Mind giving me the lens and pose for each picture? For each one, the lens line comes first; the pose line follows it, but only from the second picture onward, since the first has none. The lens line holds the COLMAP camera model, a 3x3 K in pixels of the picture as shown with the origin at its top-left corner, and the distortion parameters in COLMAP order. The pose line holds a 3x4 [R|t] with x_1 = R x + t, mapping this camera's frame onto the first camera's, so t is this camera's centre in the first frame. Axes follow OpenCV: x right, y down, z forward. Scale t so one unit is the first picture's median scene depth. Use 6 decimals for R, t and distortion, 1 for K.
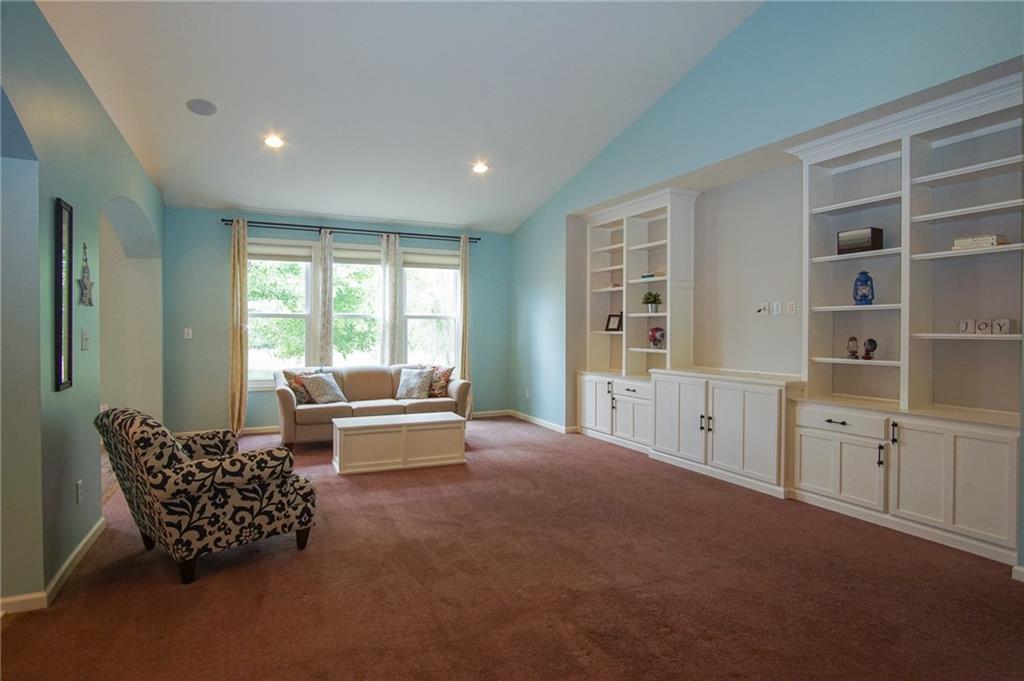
lens RADIAL K [[540.4, 0, 509.0], [0, 540.4, 331.6], [0, 0, 1]] dist [-0.033777, 0.008798]
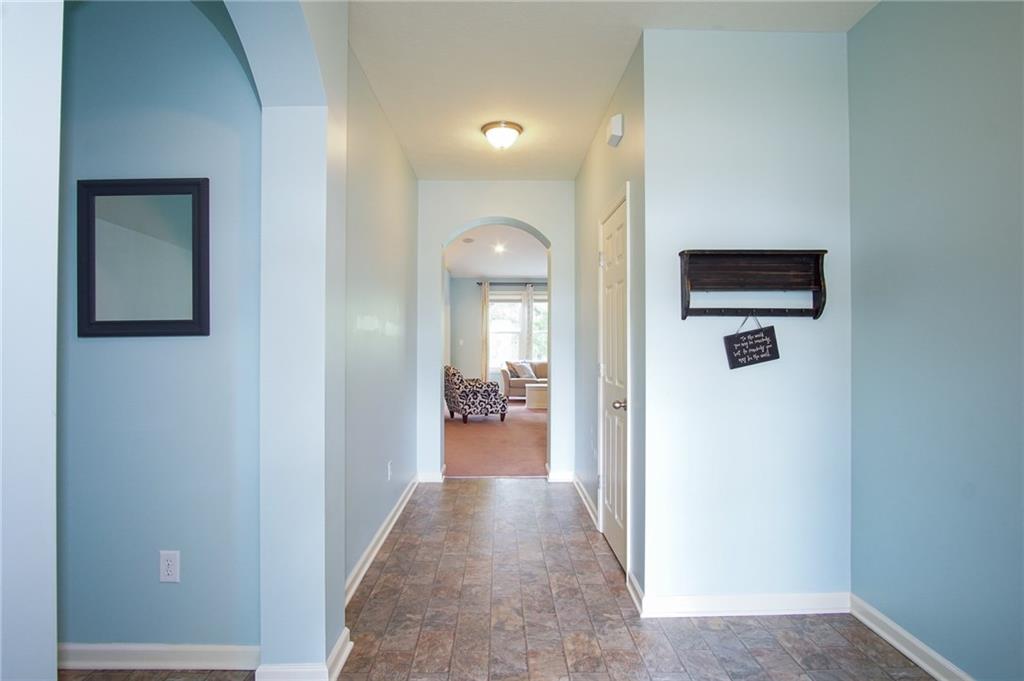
lens RADIAL K [[540.4, 0, 509.0], [0, 540.4, 331.6], [0, 0, 1]] dist [-0.033777, 0.008798]
pose [[0.906259, -0.008123, -0.422644, 0.464229], [-0.002224, 0.999710, -0.023981, 0.014017], [0.422717, 0.022673, 0.905978, -0.849590]]
